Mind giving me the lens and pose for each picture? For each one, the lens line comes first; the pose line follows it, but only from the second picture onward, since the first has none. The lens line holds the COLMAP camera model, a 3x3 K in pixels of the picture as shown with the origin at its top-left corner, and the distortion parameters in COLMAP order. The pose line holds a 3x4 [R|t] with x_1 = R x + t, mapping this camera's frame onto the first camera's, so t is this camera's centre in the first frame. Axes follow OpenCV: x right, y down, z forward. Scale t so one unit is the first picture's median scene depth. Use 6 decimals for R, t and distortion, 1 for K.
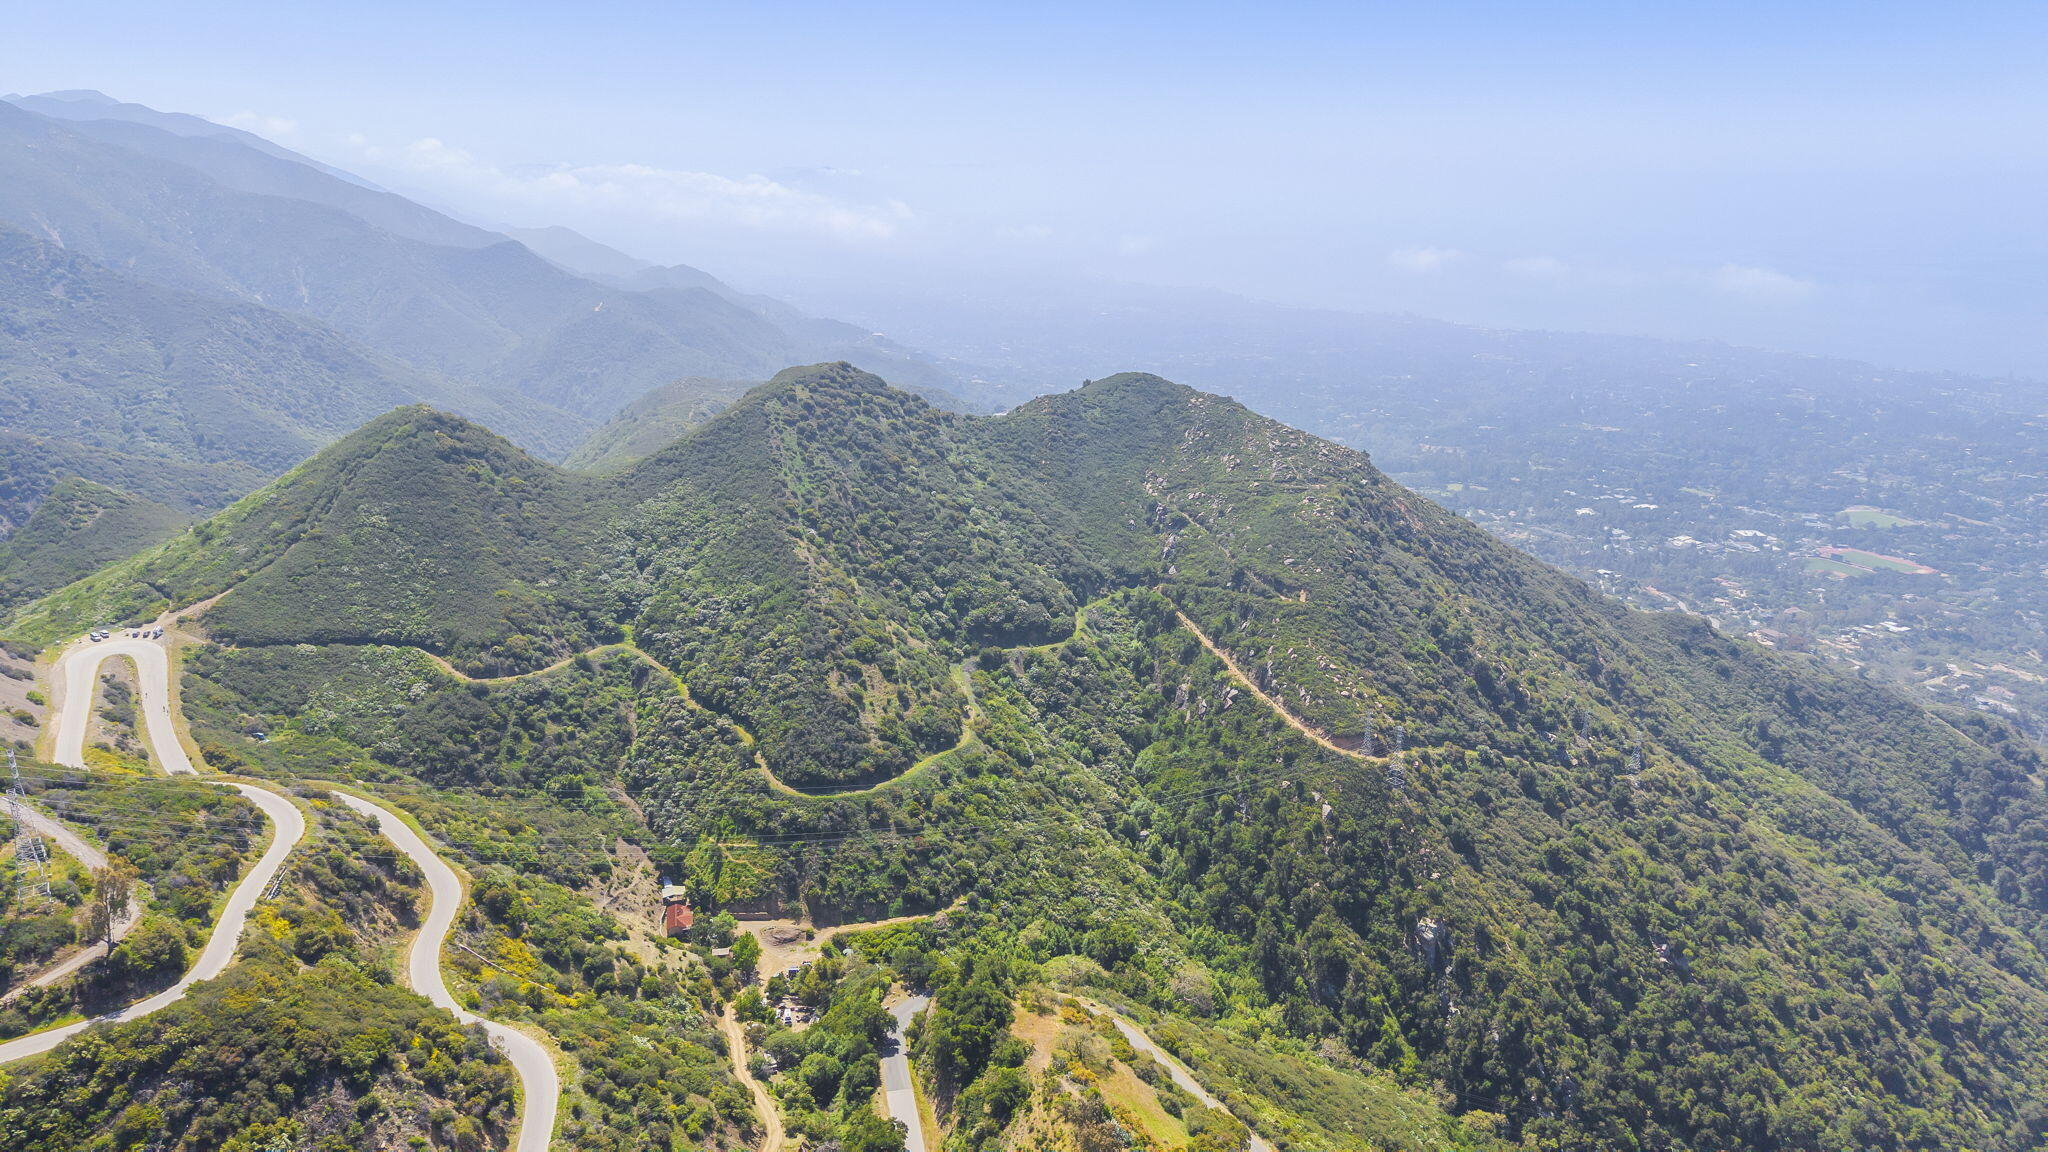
lens RADIAL K [[1363.1, 0, 1013.5], [0, 1363.1, 572.8], [0, 0, 1]] dist [0.055054, -0.073497]
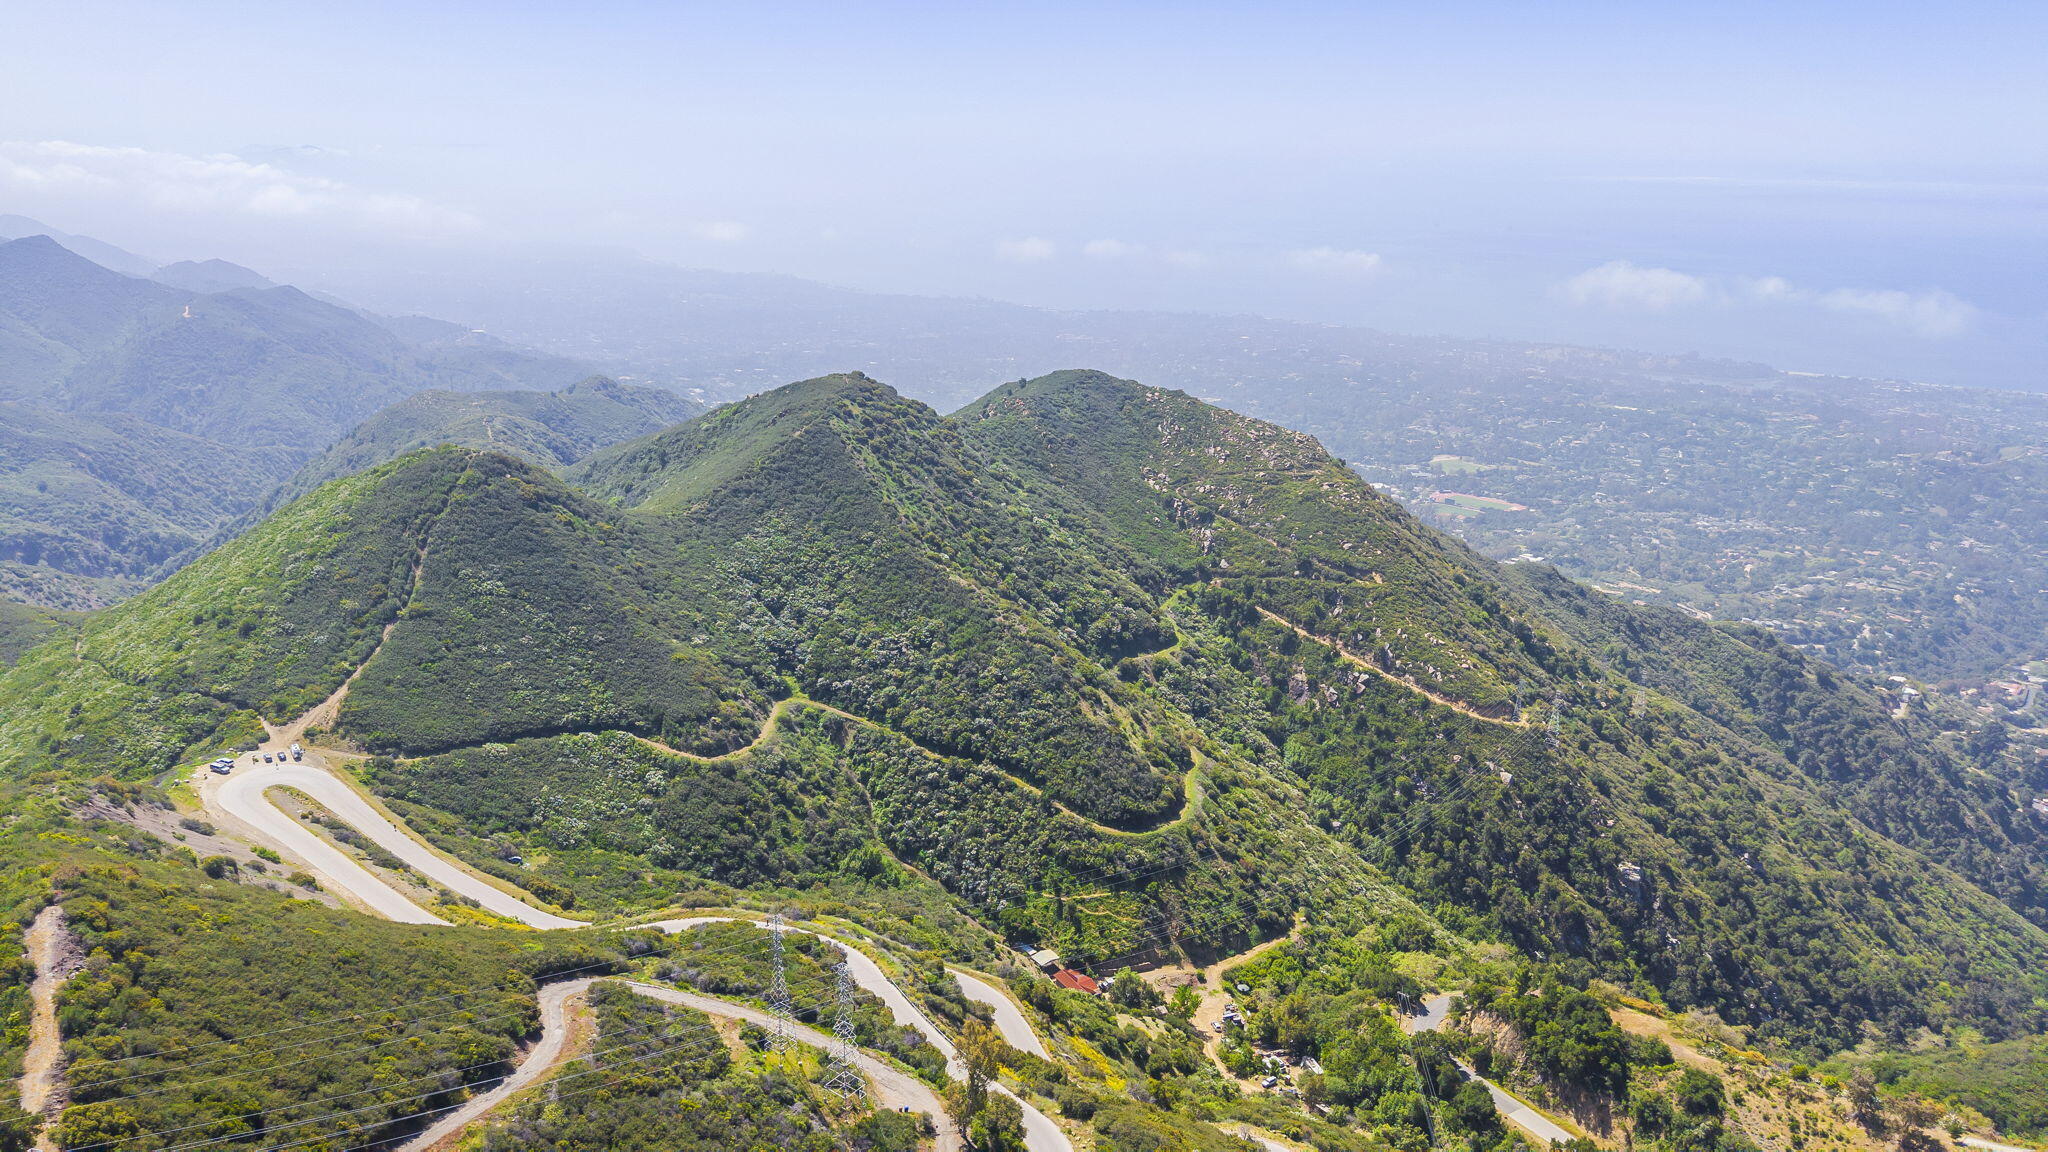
lens RADIAL K [[1363.1, 0, 1013.5], [0, 1363.1, 572.8], [0, 0, 1]] dist [0.055054, -0.073497]
pose [[0.944661, -0.087741, 0.316095, -0.411222], [0.084301, 0.996137, 0.024570, -0.038921], [-0.317030, 0.003437, 0.948409, 0.098093]]
